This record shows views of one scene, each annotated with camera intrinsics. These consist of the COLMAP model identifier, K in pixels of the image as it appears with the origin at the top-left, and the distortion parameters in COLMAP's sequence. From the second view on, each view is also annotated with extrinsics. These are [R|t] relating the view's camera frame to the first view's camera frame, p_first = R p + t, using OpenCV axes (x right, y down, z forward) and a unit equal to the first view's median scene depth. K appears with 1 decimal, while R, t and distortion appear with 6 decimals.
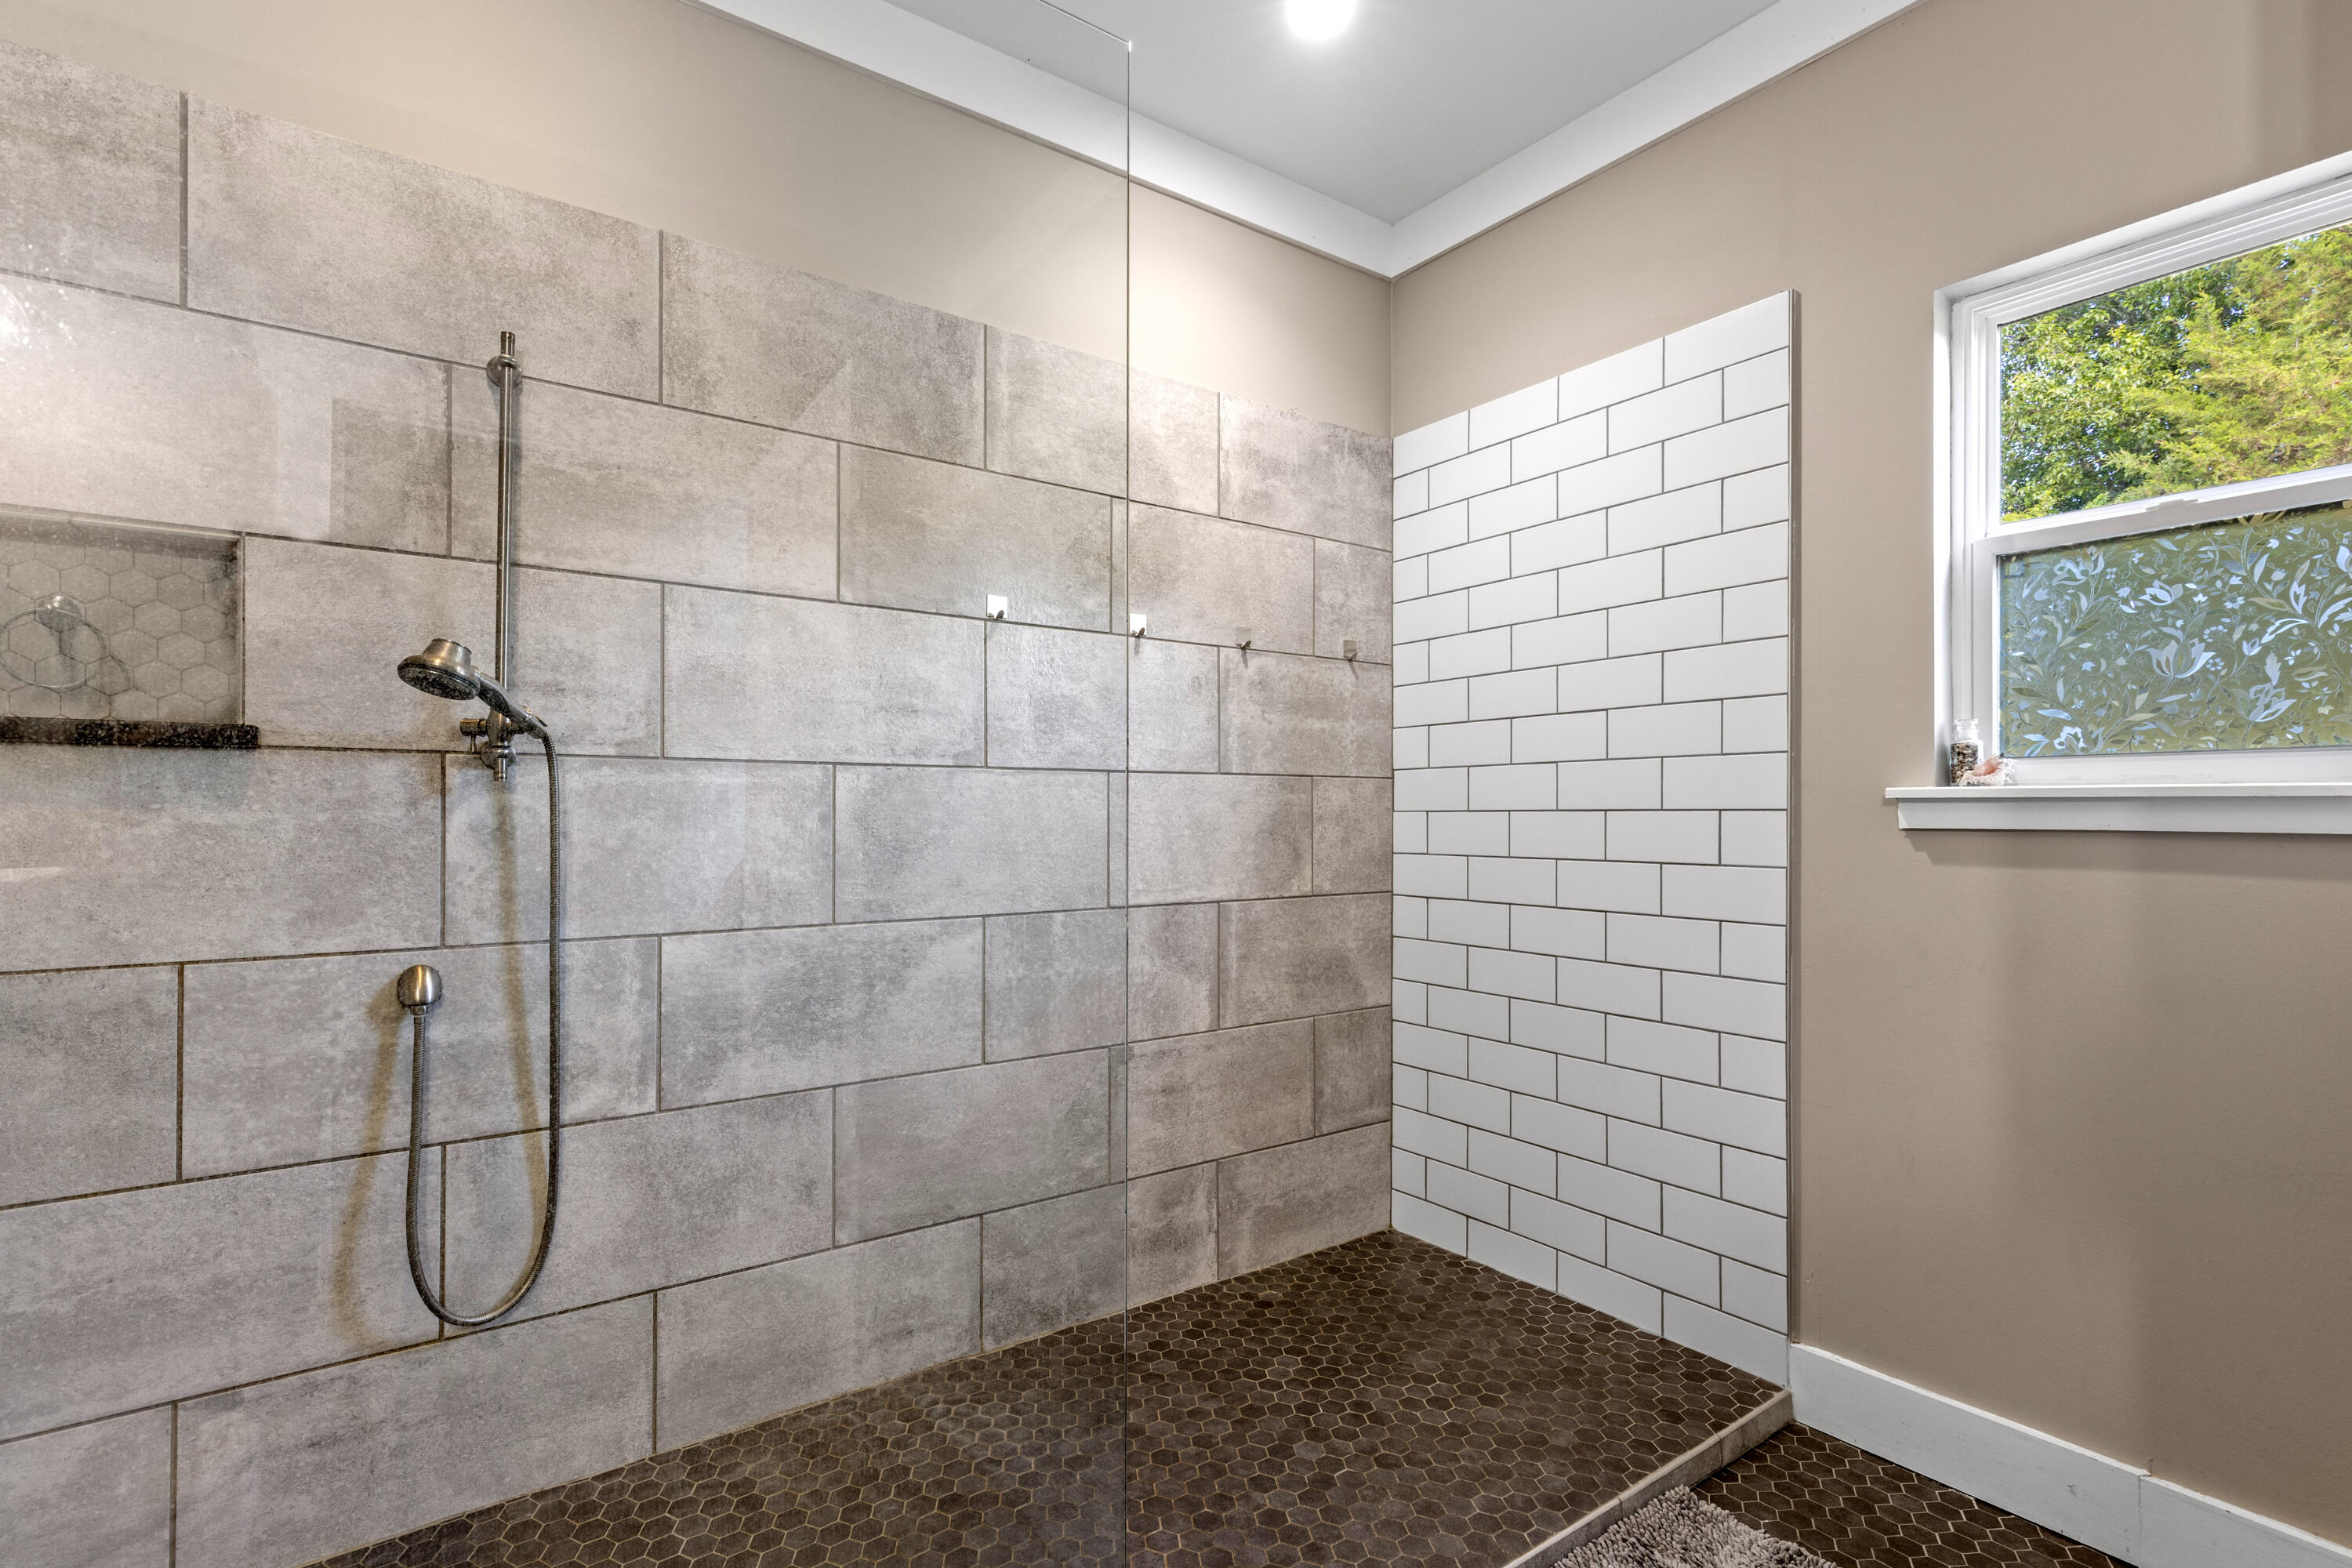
lens RADIAL K [[1099.7, 0, 1170.6], [0, 1099.7, 813.5], [0, 0, 1]] dist [0.006601, -0.000524]
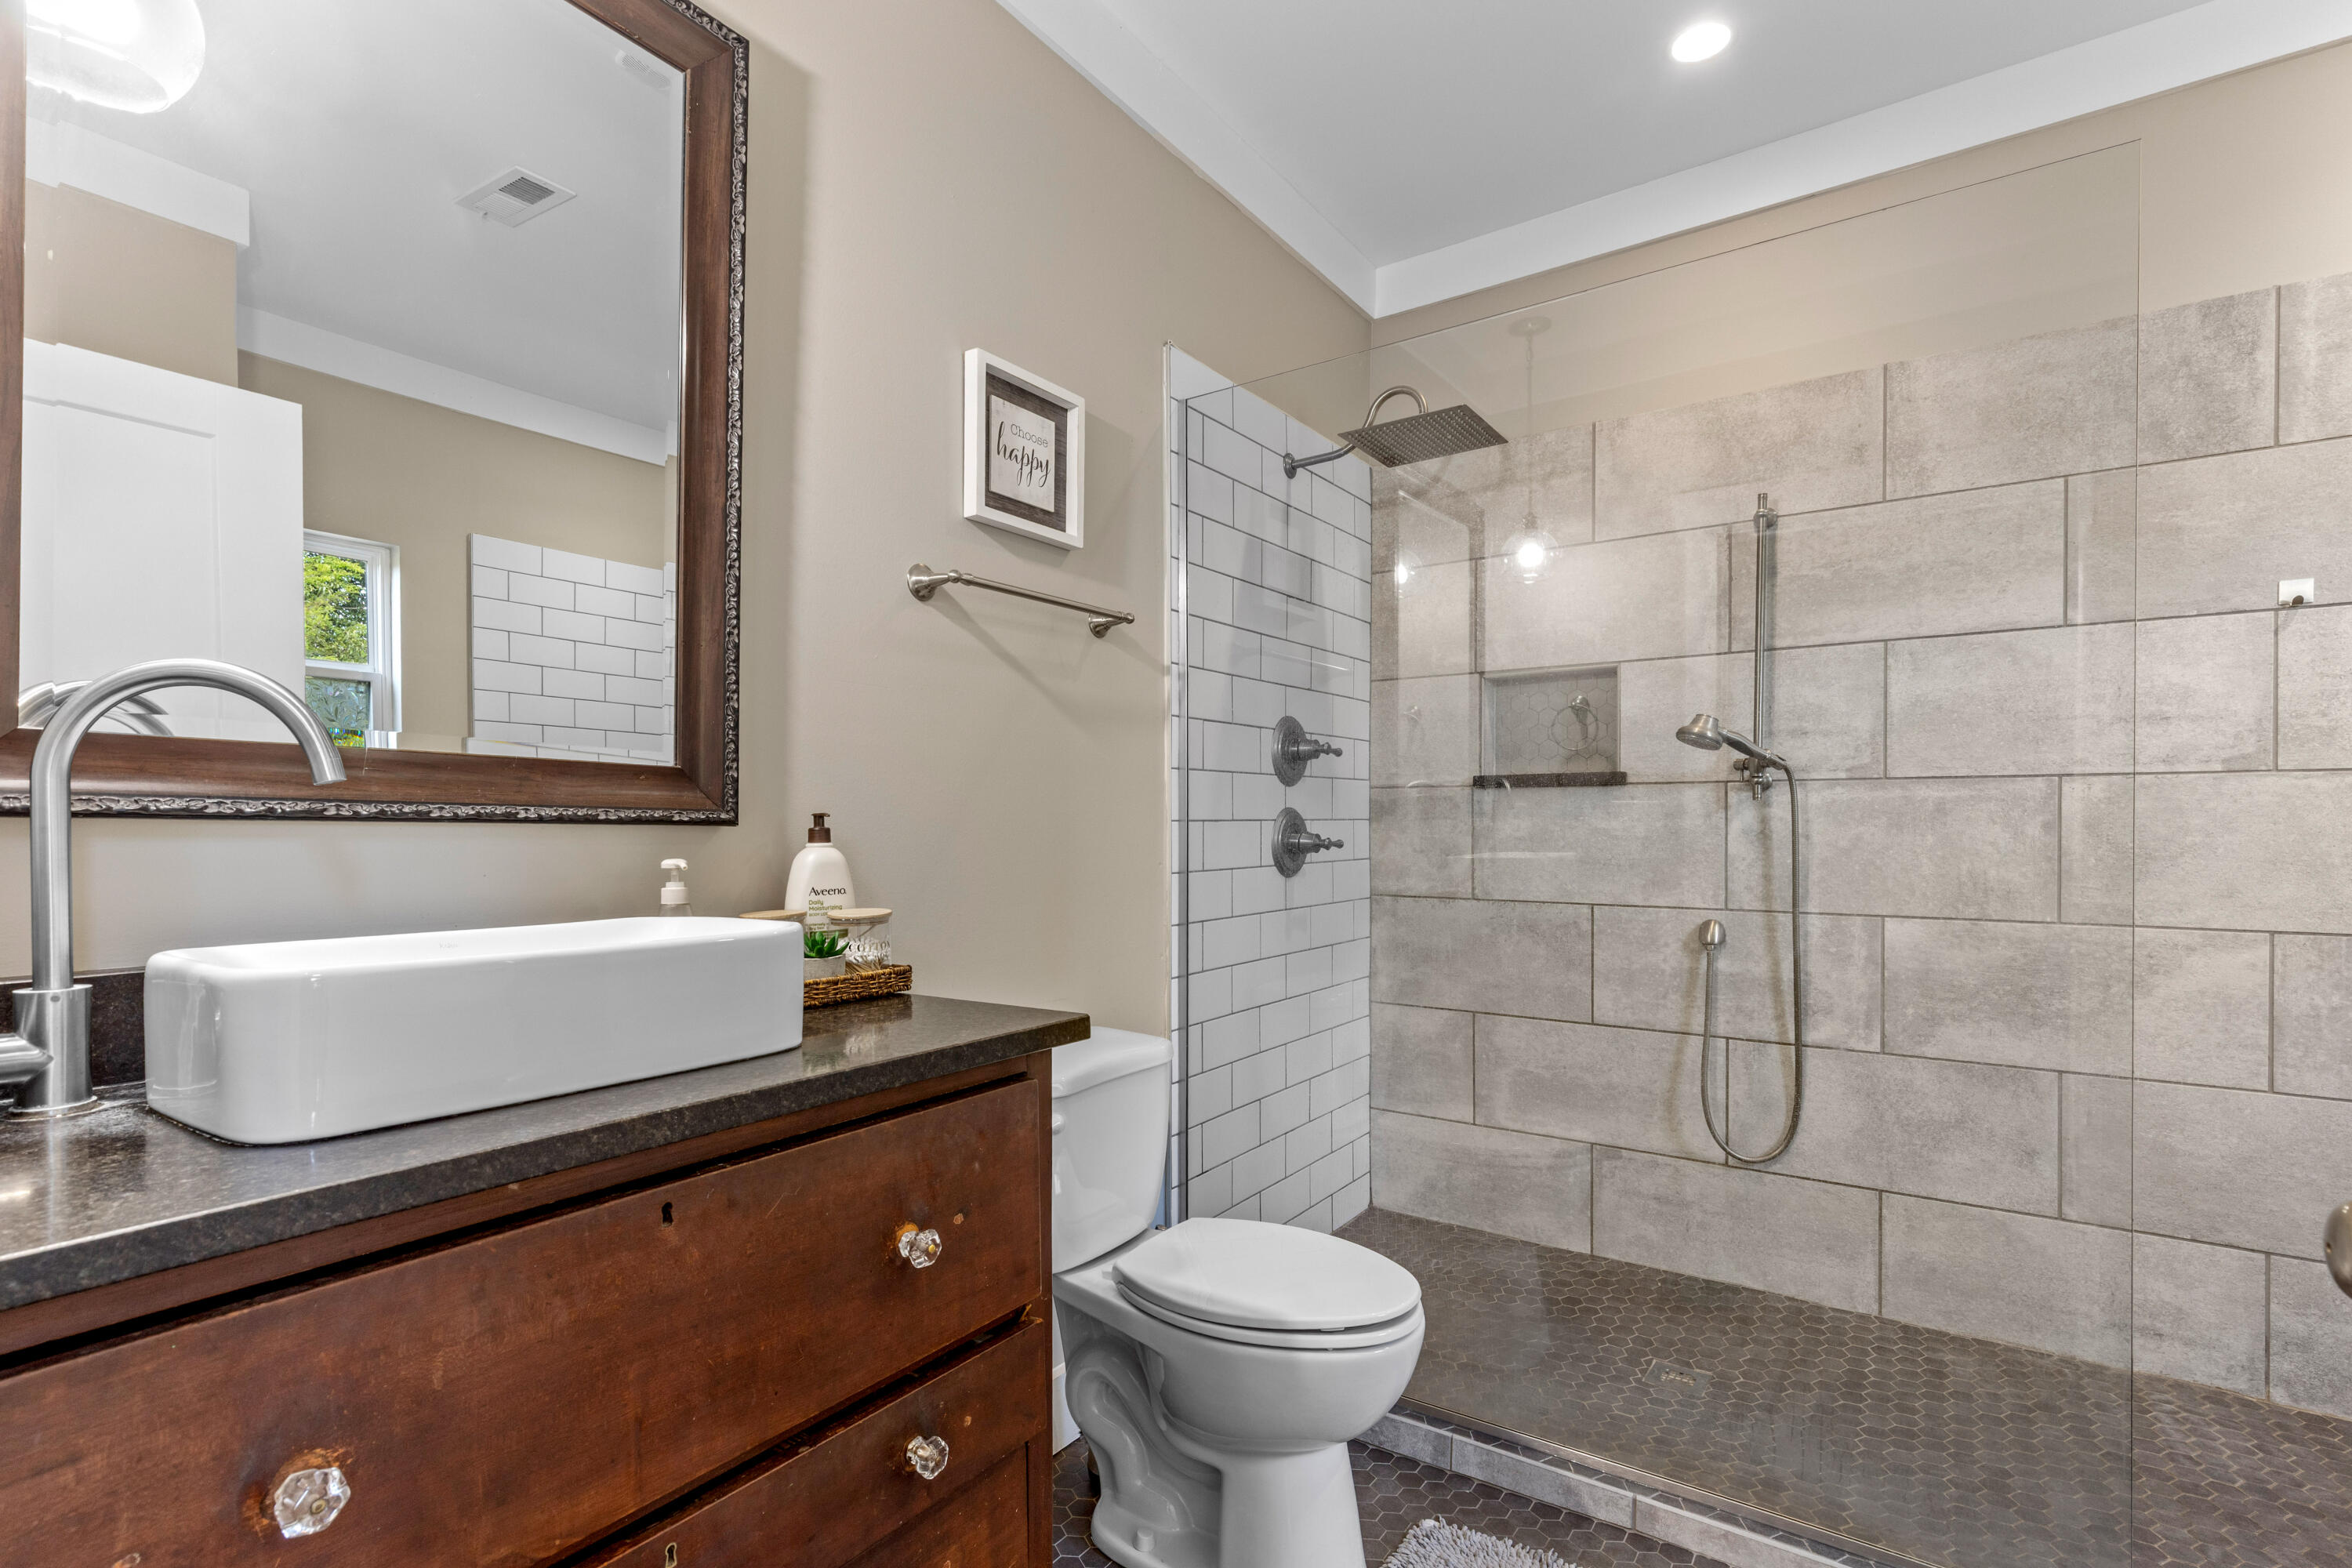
lens RADIAL K [[1116.1, 0, 1166.6], [0, 1116.1, 794.5], [0, 0, 1]] dist [0.004601, -0.000339]
pose [[0.340299, -0.022701, -0.940043, 0.490910], [0.003945, 0.999734, -0.022714, -0.005590], [0.940309, 0.004021, 0.340298, -0.235121]]
